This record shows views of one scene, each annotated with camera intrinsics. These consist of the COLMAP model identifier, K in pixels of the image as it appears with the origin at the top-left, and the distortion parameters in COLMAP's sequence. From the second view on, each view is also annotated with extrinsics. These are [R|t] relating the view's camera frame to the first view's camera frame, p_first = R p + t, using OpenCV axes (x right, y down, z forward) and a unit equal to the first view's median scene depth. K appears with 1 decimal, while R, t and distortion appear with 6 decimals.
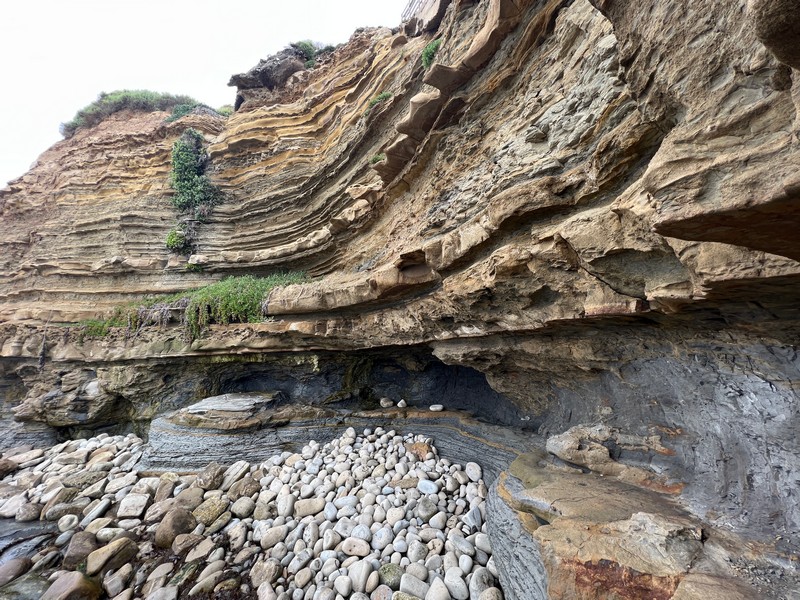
lens RADIAL K [[319.4, 0, 396.3], [0, 319.4, 300.7], [0, 0, 1]] dist [-0.009735, 0.001366]
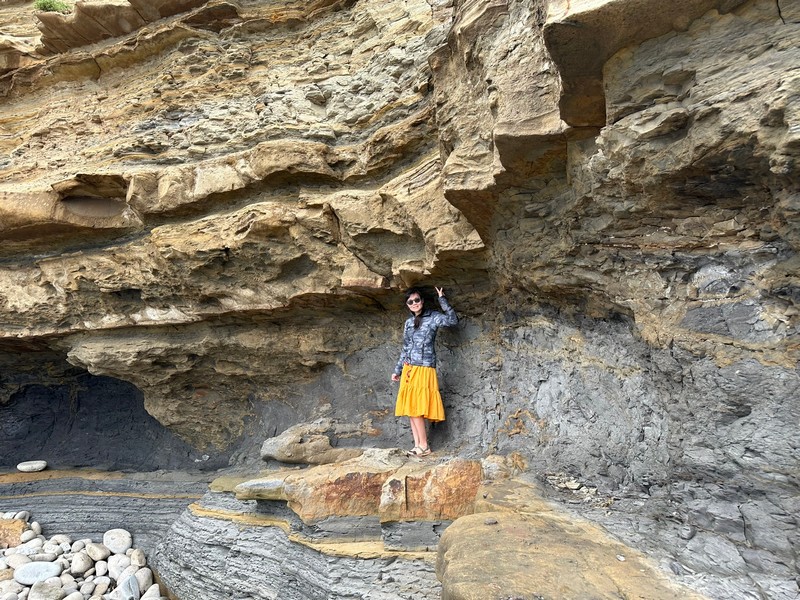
lens RADIAL K [[560.5, 0, 403.5], [0, 560.5, 307.0], [0, 0, 1]] dist [0.026357, -0.043348]
pose [[0.678733, 0.161838, 0.716331, -0.412990], [-0.123525, 0.986677, -0.105874, 0.206236], [-0.723922, -0.016625, 0.689681, -0.296201]]
